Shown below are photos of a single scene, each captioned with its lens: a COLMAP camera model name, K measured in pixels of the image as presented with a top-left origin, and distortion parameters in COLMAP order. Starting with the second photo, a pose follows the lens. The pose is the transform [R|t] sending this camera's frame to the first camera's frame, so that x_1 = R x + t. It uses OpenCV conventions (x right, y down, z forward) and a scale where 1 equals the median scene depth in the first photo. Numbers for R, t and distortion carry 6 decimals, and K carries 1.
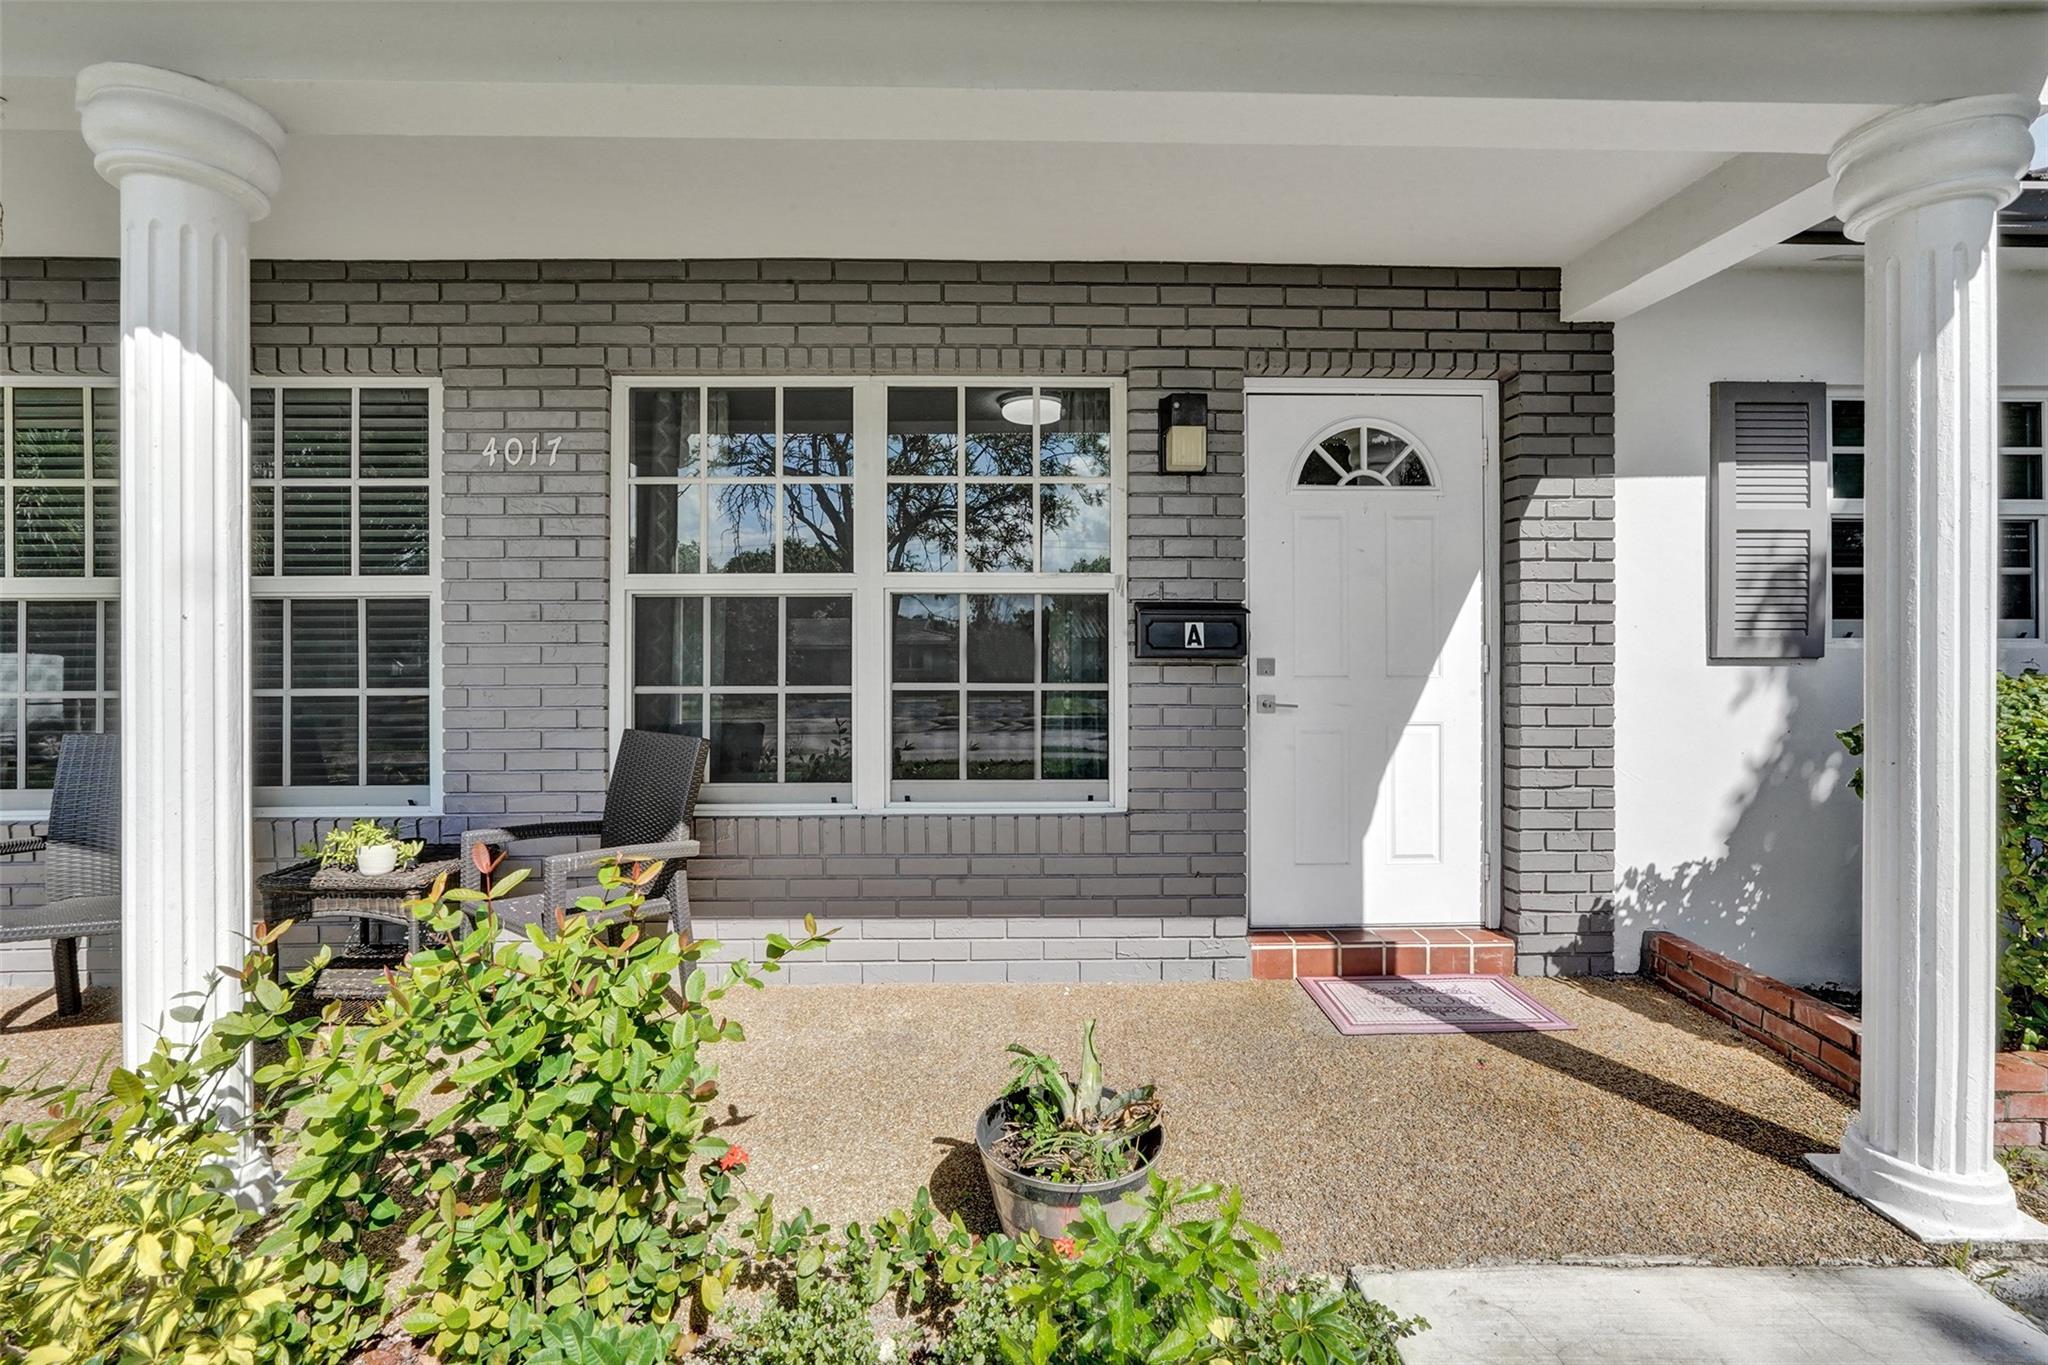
lens RADIAL K [[926.6, 0, 1024.0], [0, 926.6, 682.5], [0, 0, 1]] dist [0.001515, 0.000342]
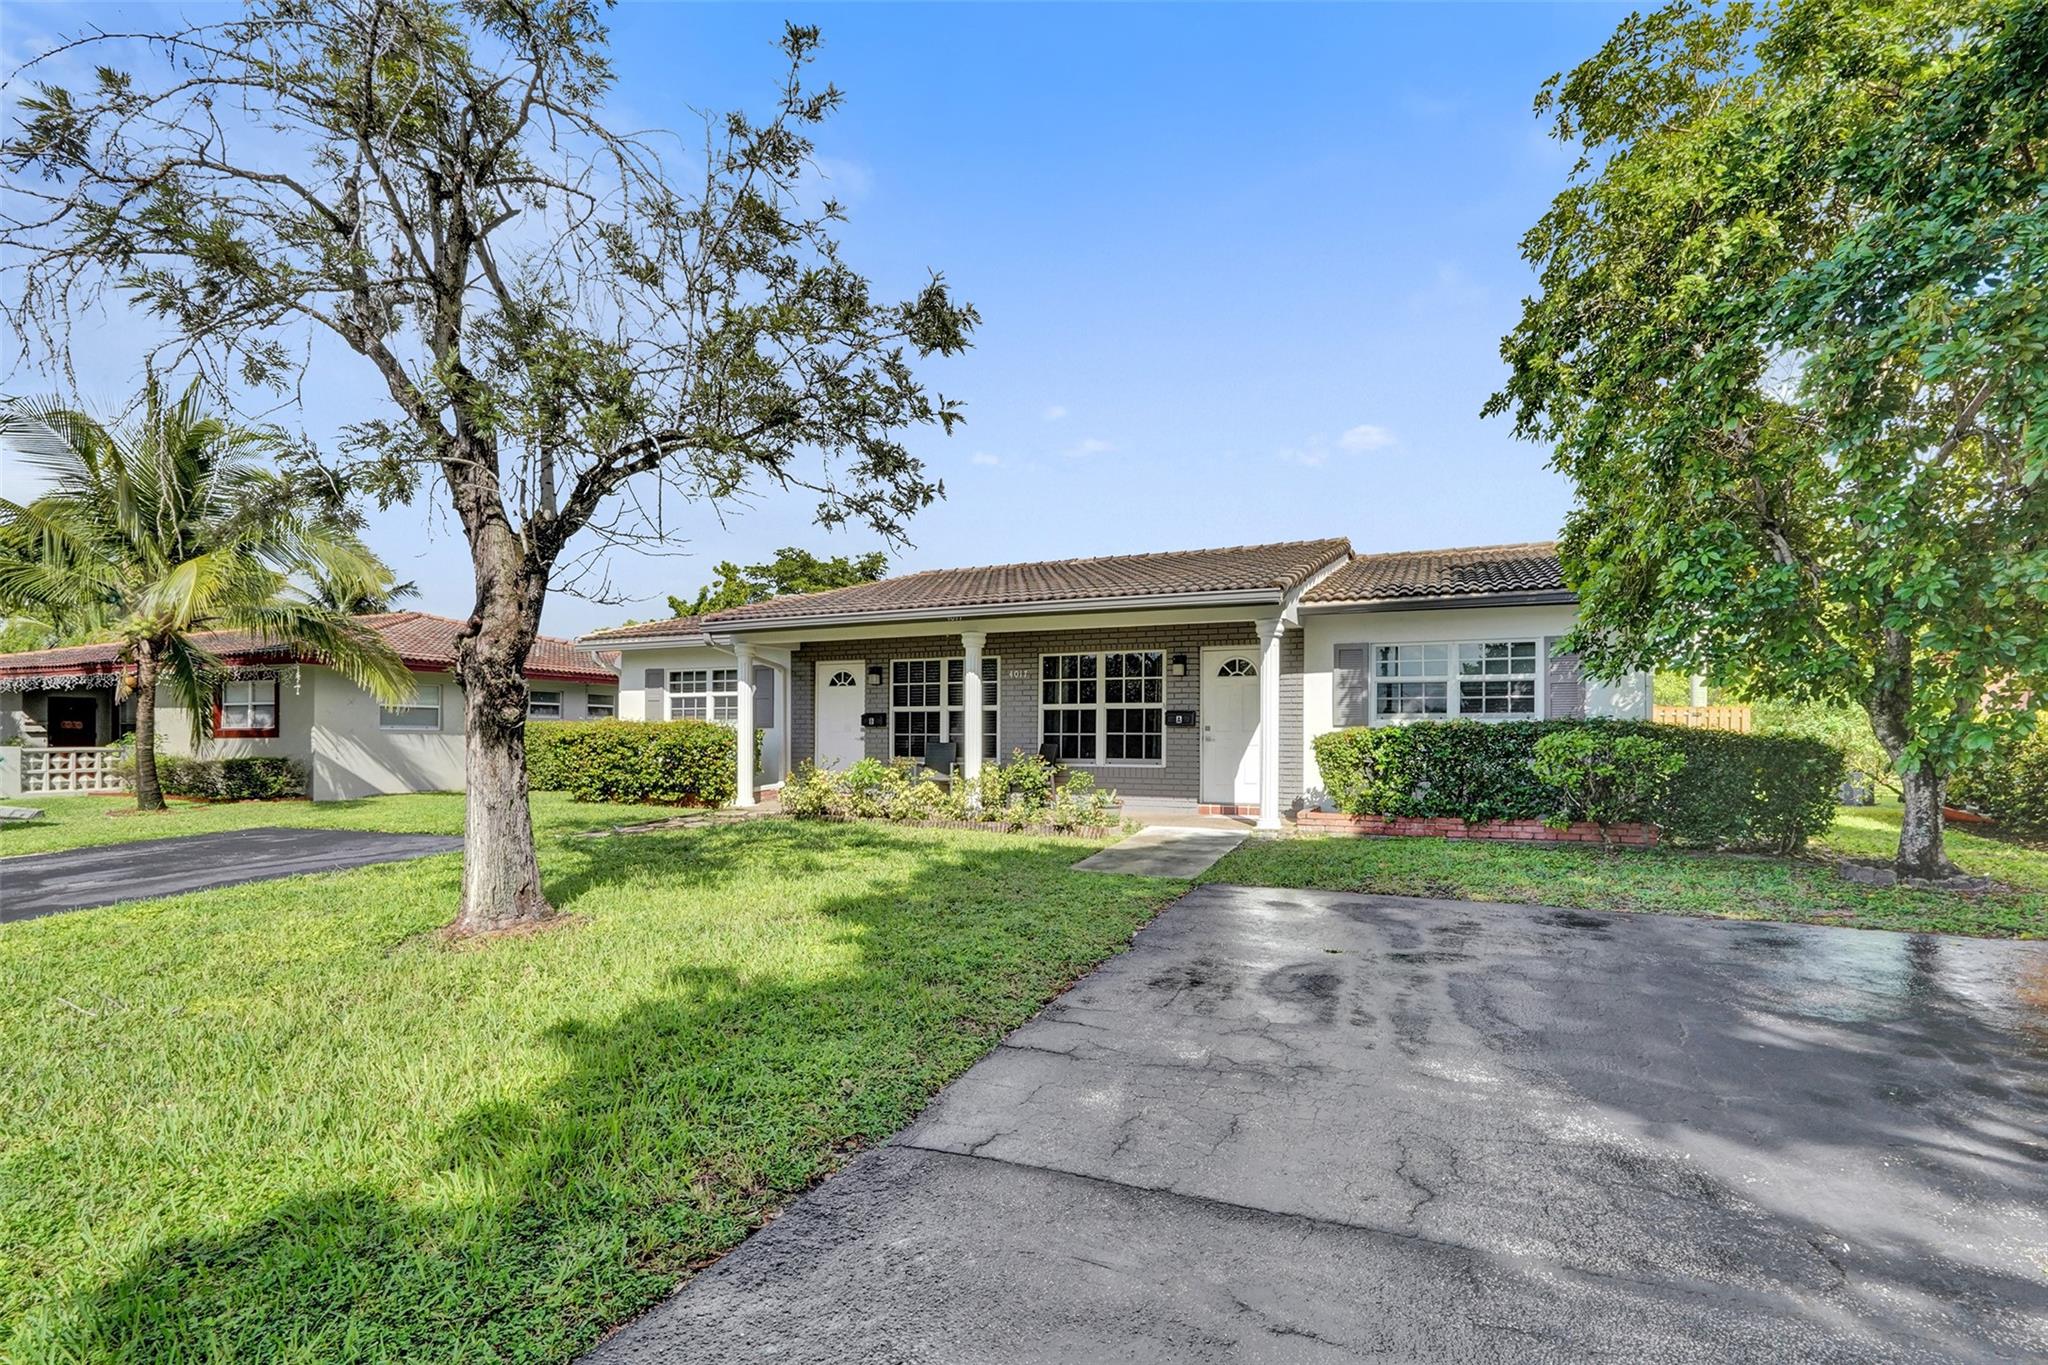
lens RADIAL K [[926.6, 0, 1024.0], [0, 926.6, 682.5], [0, 0, 1]] dist [0.001515, 0.000342]
pose [[0.905583, -0.019121, -0.423738, 1.167613], [-0.005162, 0.998413, -0.056085, 0.010861], [0.424138, 0.052977, 0.904047, -2.589713]]
